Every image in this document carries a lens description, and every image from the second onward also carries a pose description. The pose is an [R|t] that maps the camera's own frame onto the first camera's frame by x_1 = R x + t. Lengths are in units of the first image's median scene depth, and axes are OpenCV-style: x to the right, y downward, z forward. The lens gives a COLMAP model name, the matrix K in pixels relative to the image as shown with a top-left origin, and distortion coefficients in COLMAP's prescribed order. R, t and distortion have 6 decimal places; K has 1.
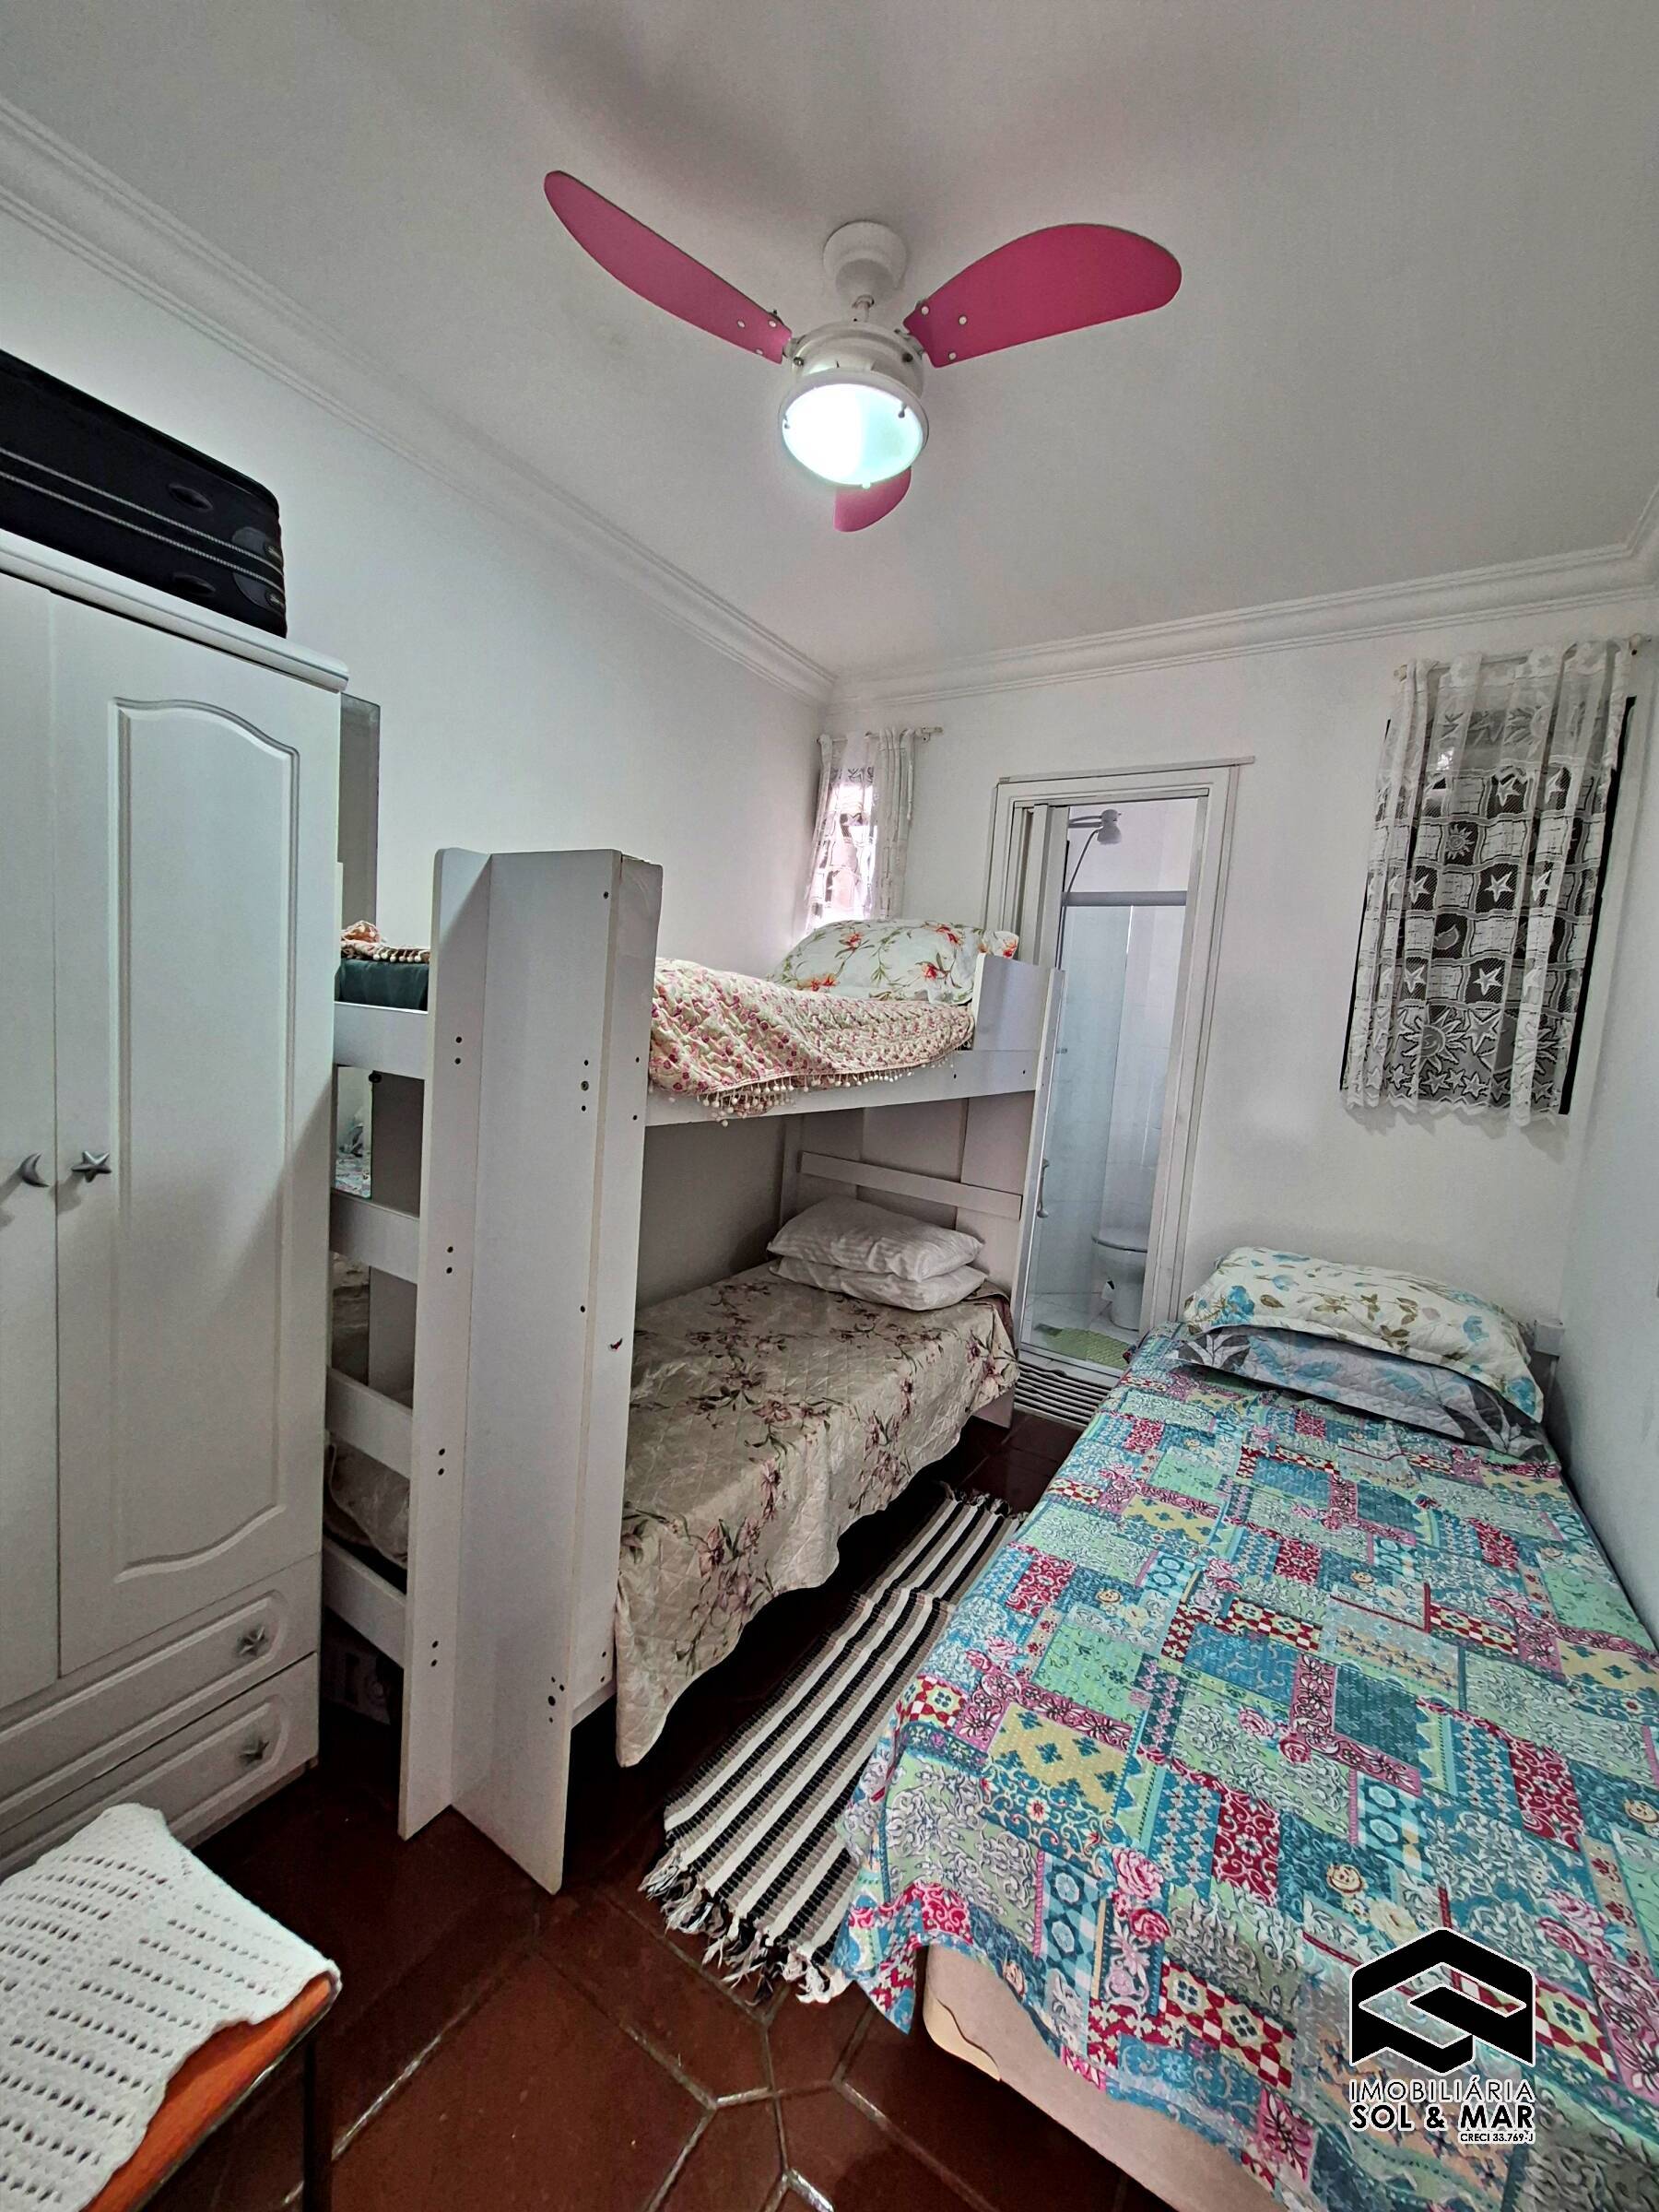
lens RADIAL K [[866.0, 0, 829.8], [0, 866.0, 1096.5], [0, 0, 1]] dist [0.000709, 0.000649]
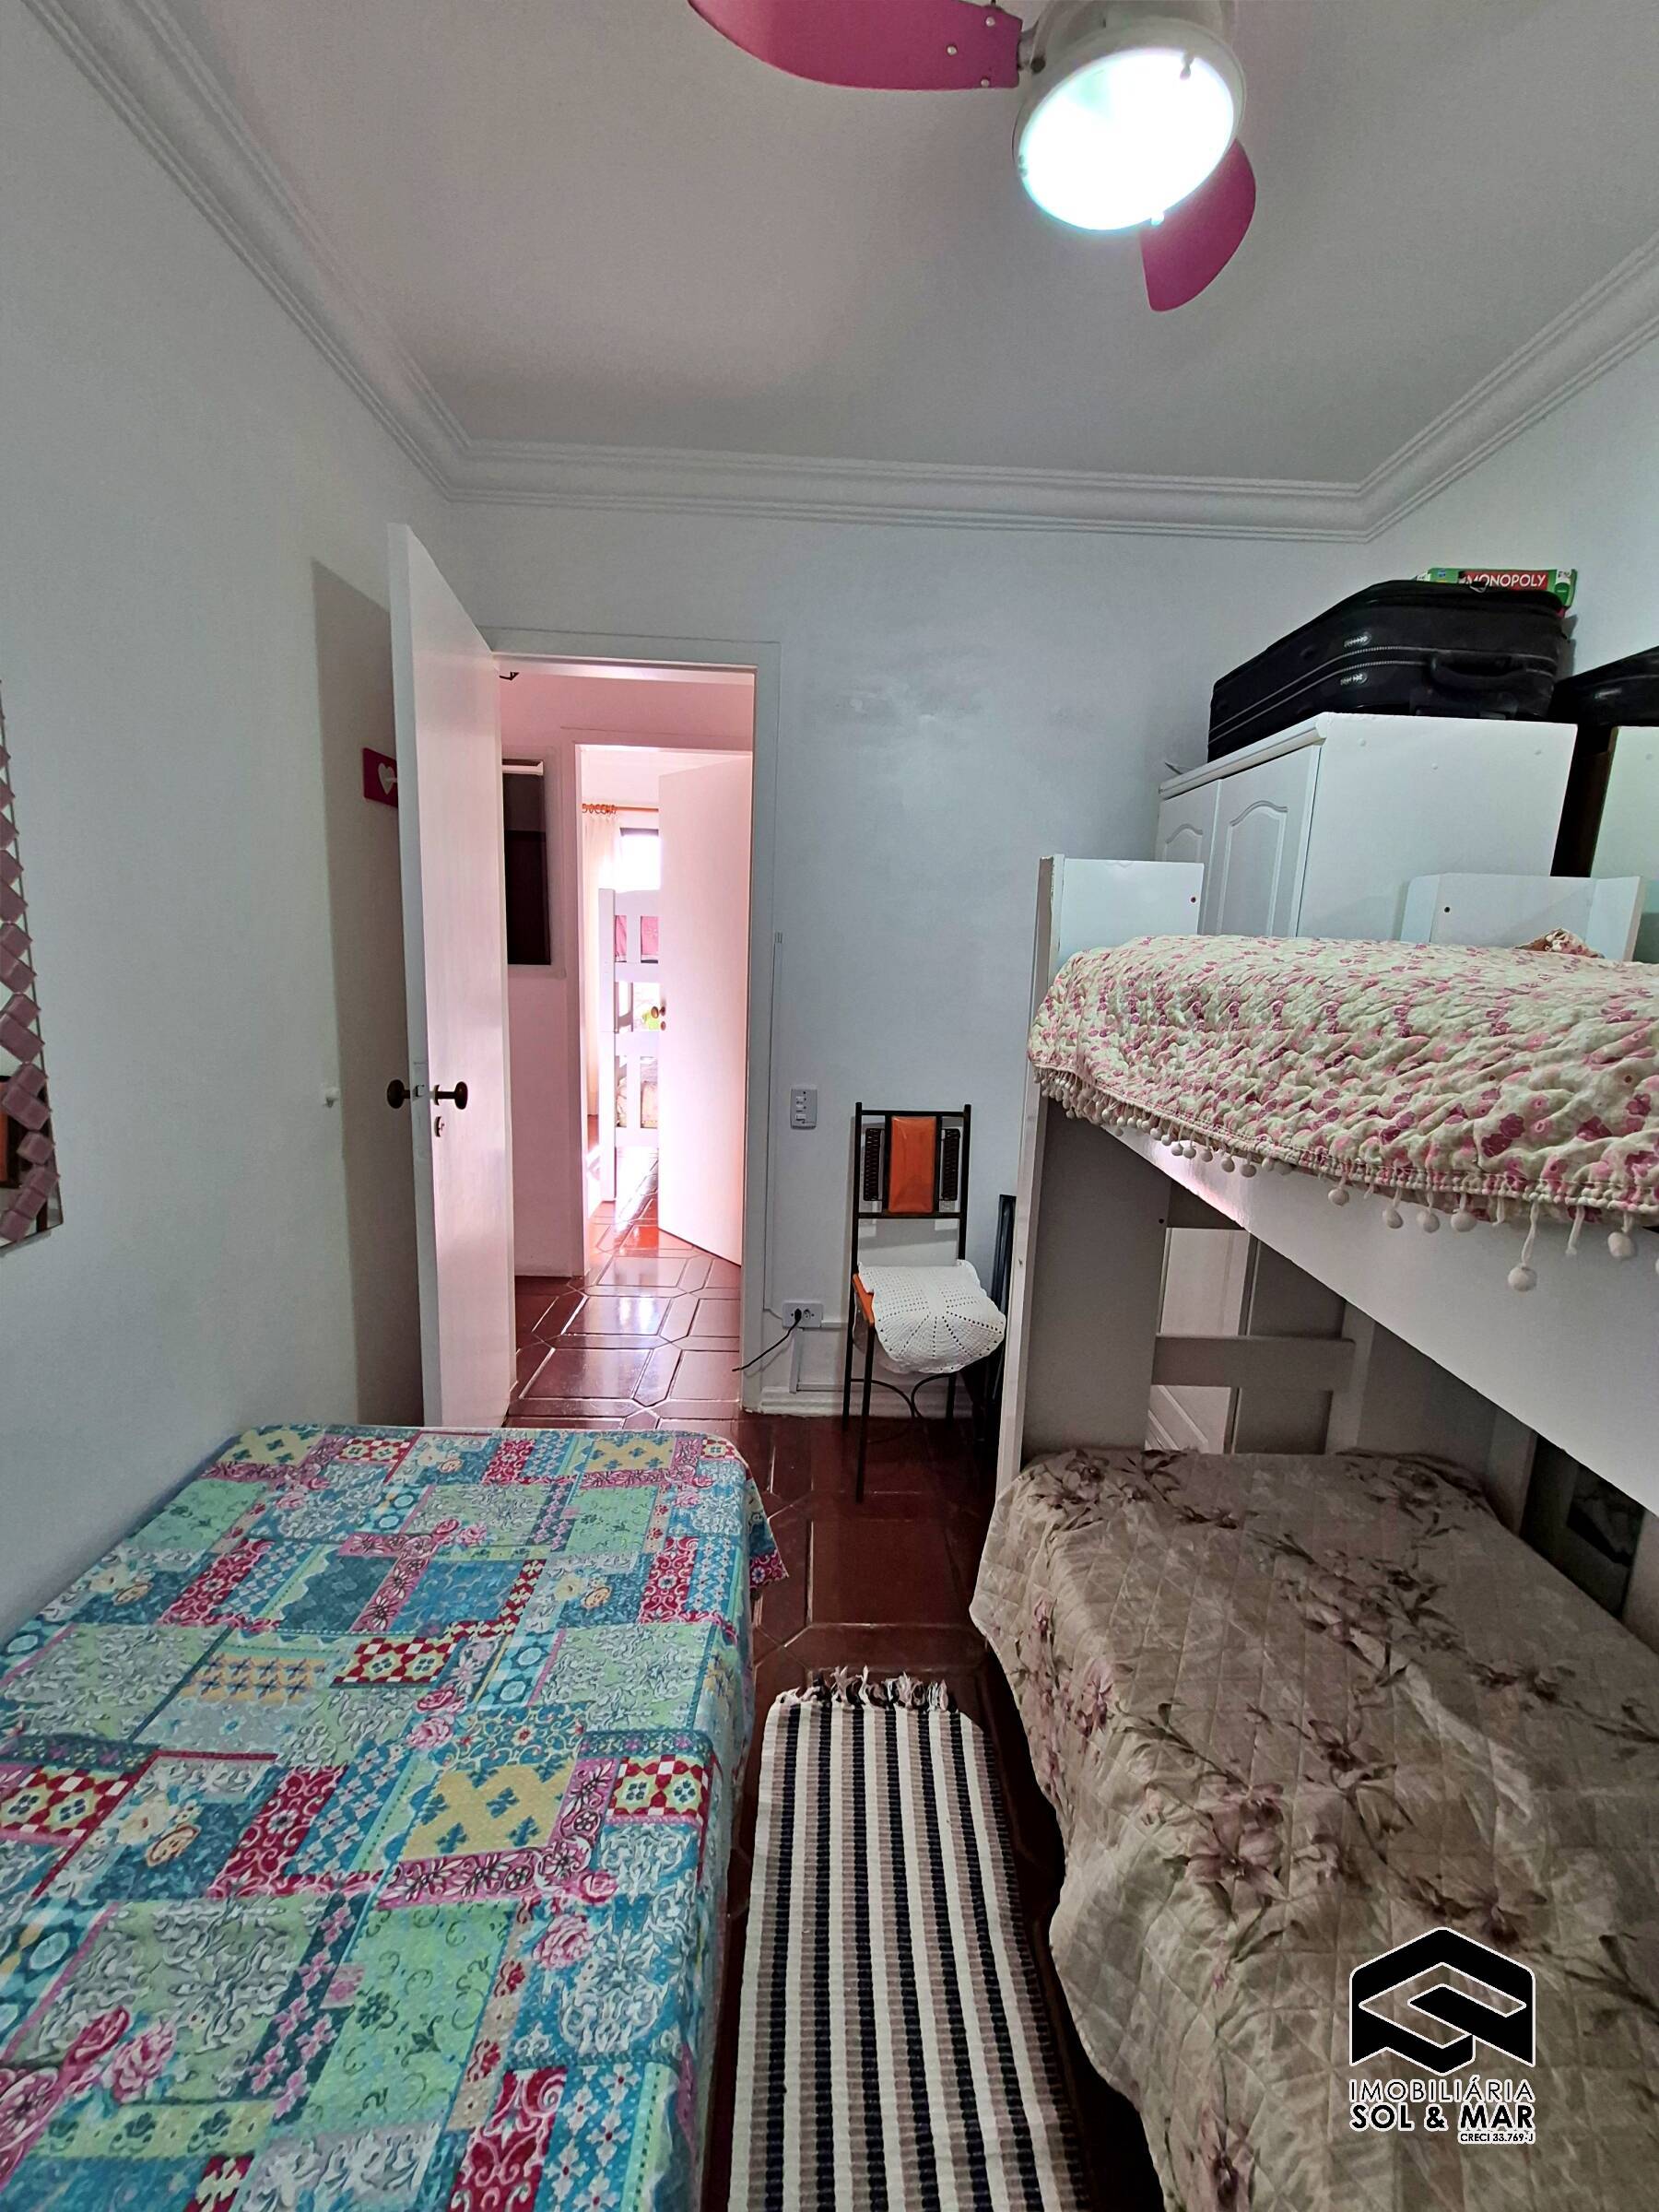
lens RADIAL K [[866.0, 0, 832.5], [0, 866.0, 1098.8], [0, 0, 1]] dist [0.000709, 0.000649]
pose [[-0.833339, -0.008805, -0.552692, 0.631410], [-0.154366, 0.963800, 0.217395, -0.150087], [0.530770, 0.266481, -0.804531, 1.747362]]
